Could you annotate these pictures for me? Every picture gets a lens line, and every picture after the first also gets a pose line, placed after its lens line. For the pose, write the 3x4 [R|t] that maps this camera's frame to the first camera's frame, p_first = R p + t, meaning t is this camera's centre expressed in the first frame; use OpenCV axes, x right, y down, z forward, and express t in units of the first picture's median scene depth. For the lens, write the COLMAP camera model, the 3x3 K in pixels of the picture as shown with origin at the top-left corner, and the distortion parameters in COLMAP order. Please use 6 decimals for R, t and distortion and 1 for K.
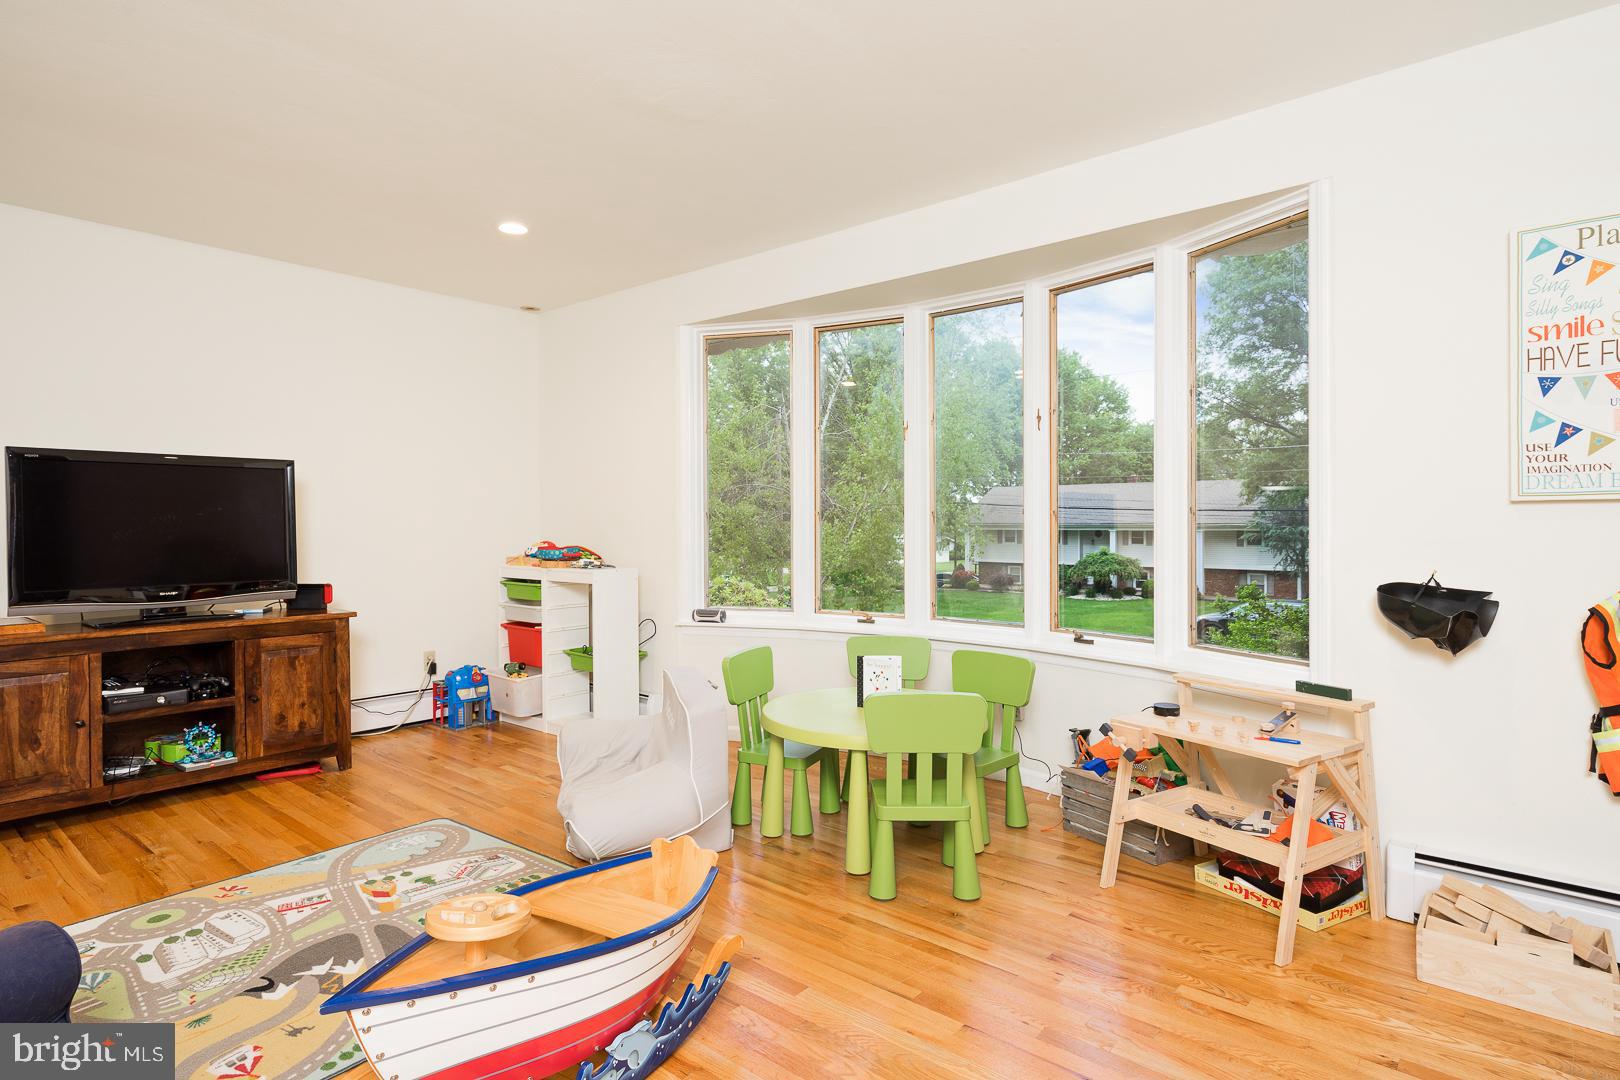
lens RADIAL K [[878.1, 0, 803.8], [0, 878.1, 531.8], [0, 0, 1]] dist [0.004072, 0.001086]
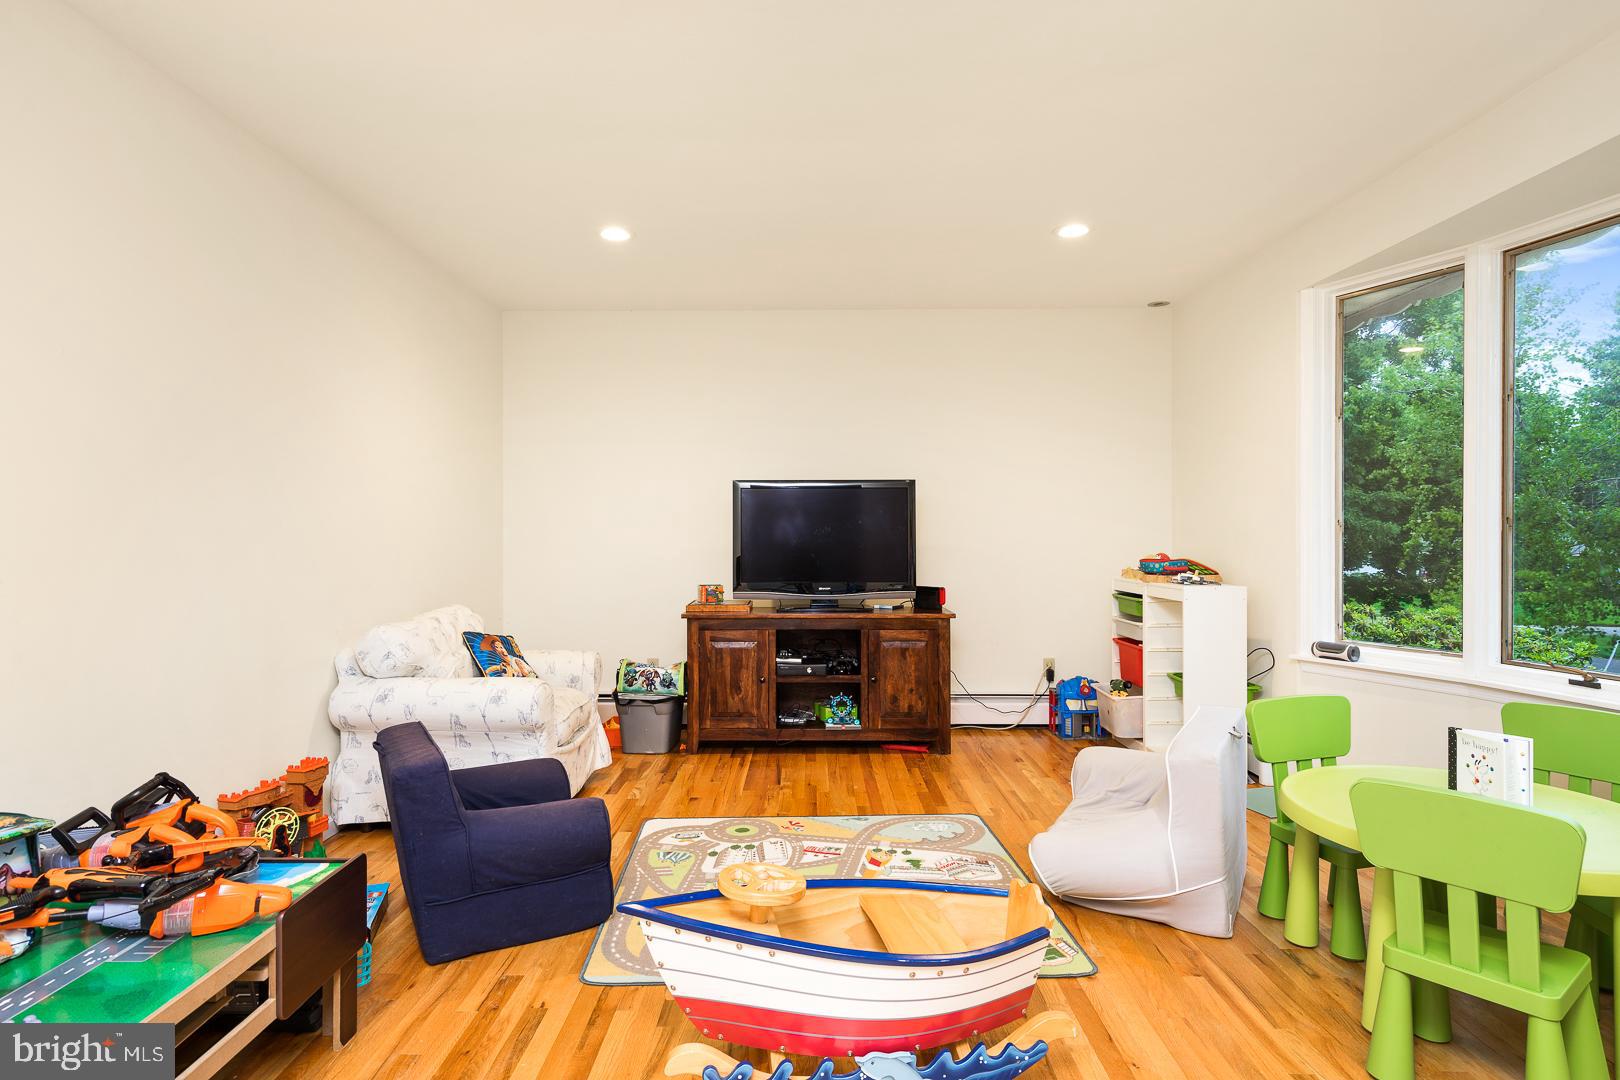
lens RADIAL K [[878.1, 0, 771.8], [0, 878.1, 543.3], [0, 0, 1]] dist [0.004072, 0.001086]
pose [[0.629994, 0.007572, -0.776563, 0.236051], [-0.007892, 0.999963, 0.003348, 0.000499], [0.776560, 0.004019, 0.630030, 0.143675]]
